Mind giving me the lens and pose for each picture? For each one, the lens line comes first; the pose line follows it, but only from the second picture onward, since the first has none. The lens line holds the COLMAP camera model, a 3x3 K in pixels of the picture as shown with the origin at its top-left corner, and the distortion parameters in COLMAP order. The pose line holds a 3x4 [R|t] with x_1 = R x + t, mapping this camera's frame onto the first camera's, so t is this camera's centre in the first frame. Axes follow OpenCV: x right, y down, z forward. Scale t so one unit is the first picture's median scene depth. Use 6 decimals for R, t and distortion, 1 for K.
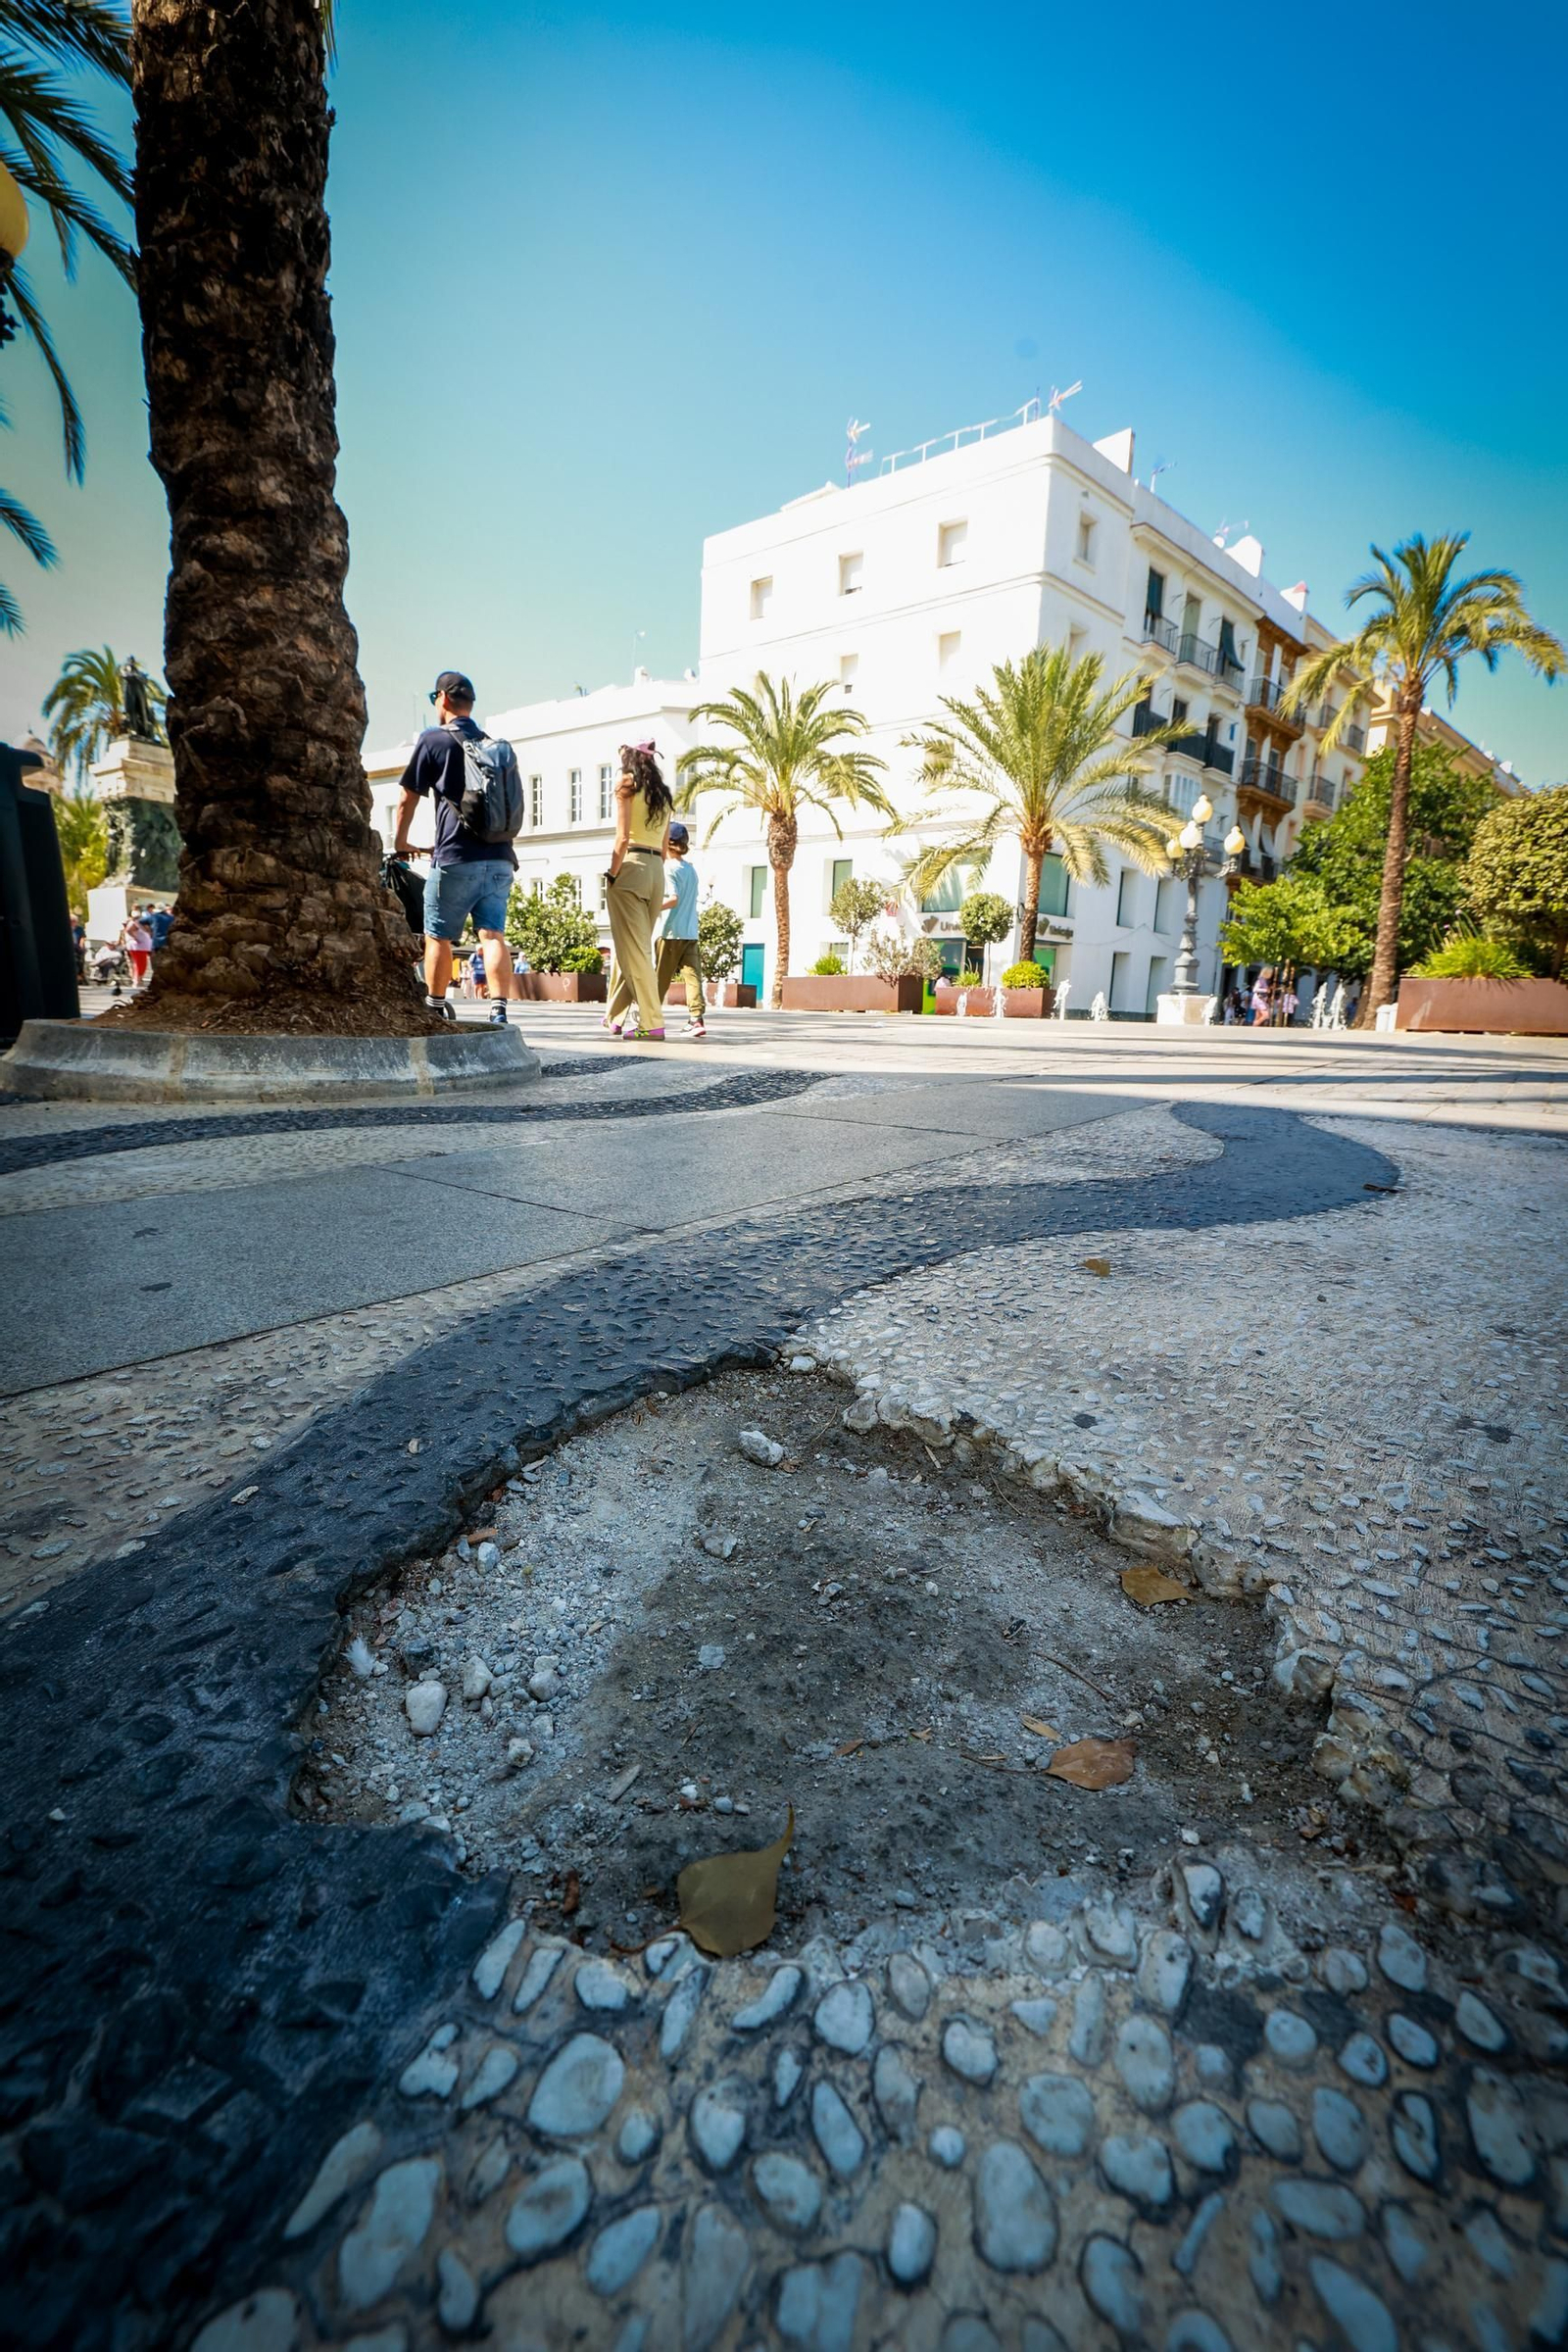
lens RADIAL K [[993.6, 0, 782.3], [0, 993.6, 1226.4], [0, 0, 1]] dist [-0.003763, 0.000362]
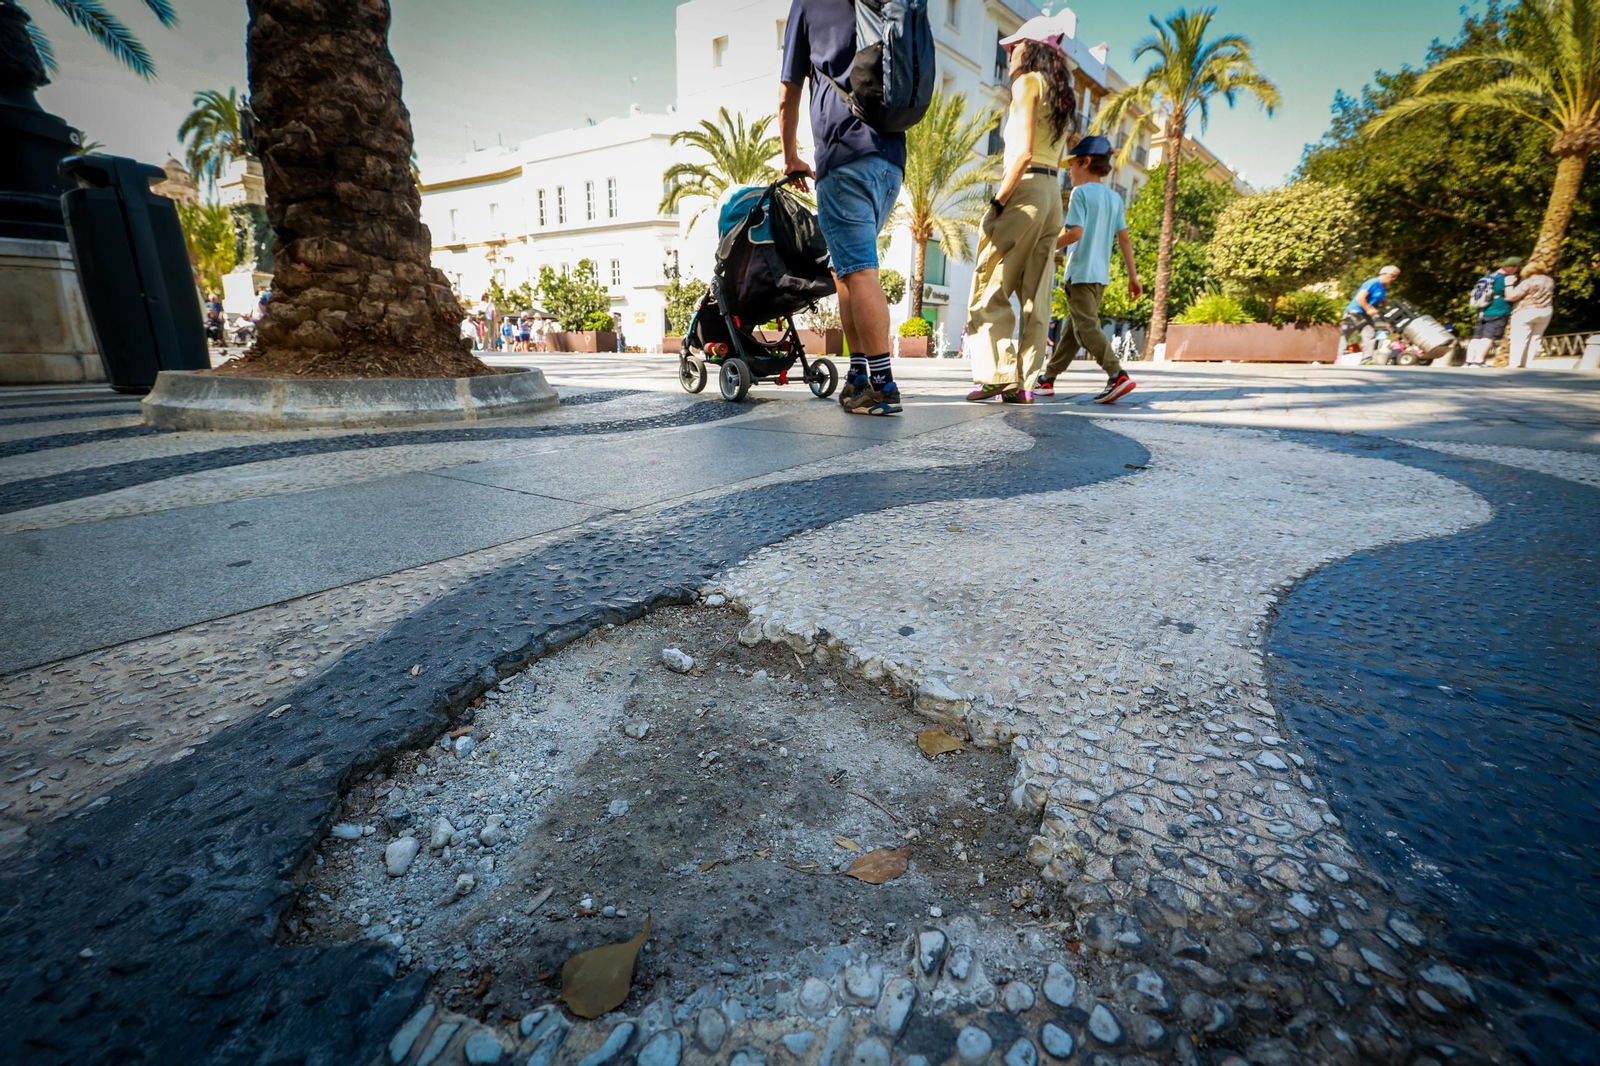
lens RADIAL K [[675.9, 0, 846.3], [0, 675.9, 555.4], [0, 0, 1]] dist [-0.003763, 0.000362]
pose [[0.997580, -0.036341, 0.059278, 0.148381], [0.032776, 0.997657, 0.060047, 0.023584], [-0.061321, -0.057959, 0.996434, 0.039618]]
